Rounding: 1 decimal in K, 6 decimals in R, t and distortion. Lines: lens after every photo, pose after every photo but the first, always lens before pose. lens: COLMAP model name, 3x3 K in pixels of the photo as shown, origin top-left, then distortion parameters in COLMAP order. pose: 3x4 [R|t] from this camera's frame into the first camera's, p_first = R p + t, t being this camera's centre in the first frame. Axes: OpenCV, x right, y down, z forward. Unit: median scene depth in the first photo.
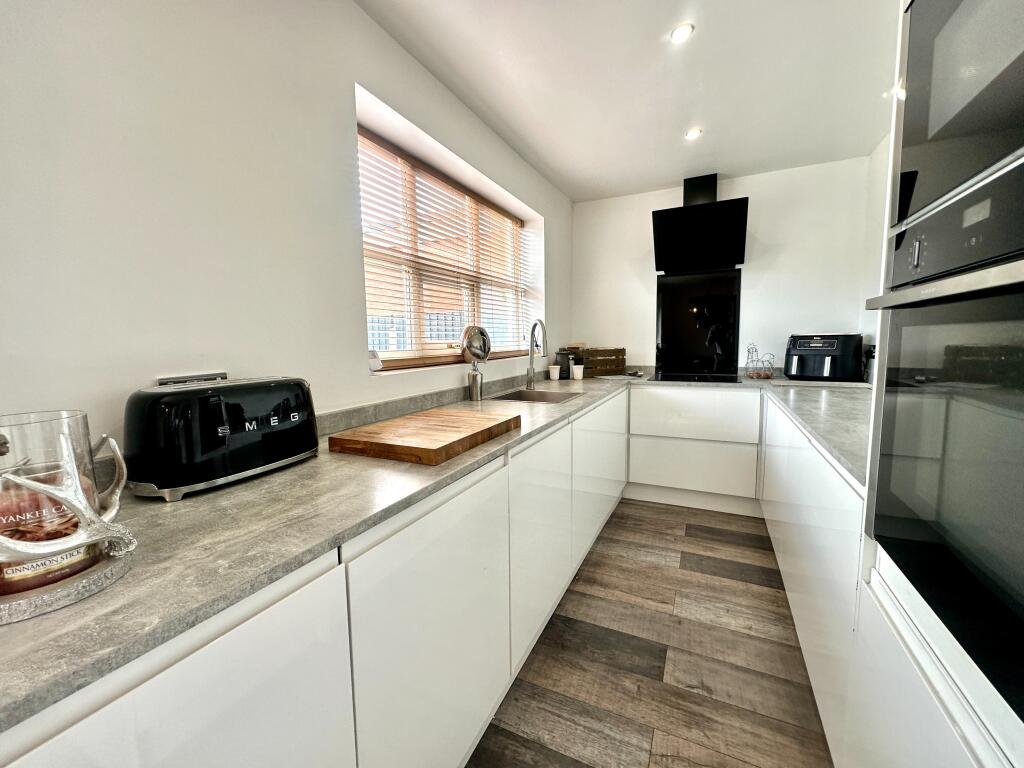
lens RADIAL K [[415.8, 0, 518.8], [0, 415.8, 382.6], [0, 0, 1]] dist [0.000170, -0.000206]
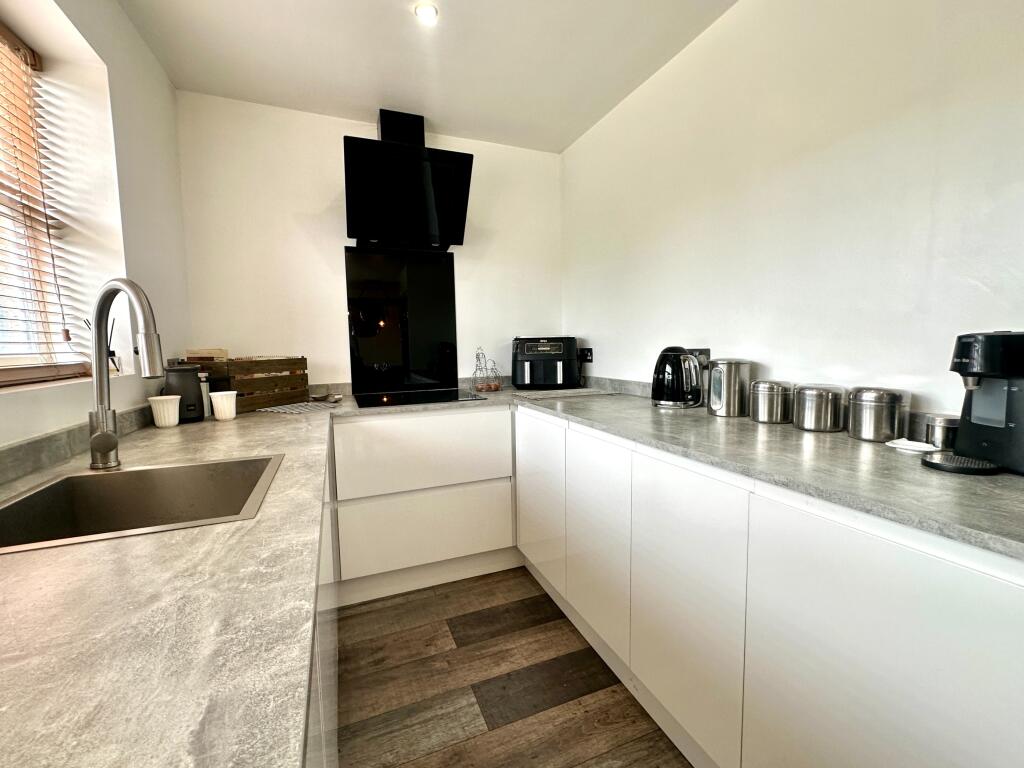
lens RADIAL K [[415.8, 0, 489.0], [0, 415.8, 384.2], [0, 0, 1]] dist [0.000170, -0.000206]
pose [[0.685003, -0.062395, 0.725863, -0.002947], [0.082560, 0.996556, 0.007750, -0.028974], [-0.723847, 0.054618, 0.687795, 0.439371]]
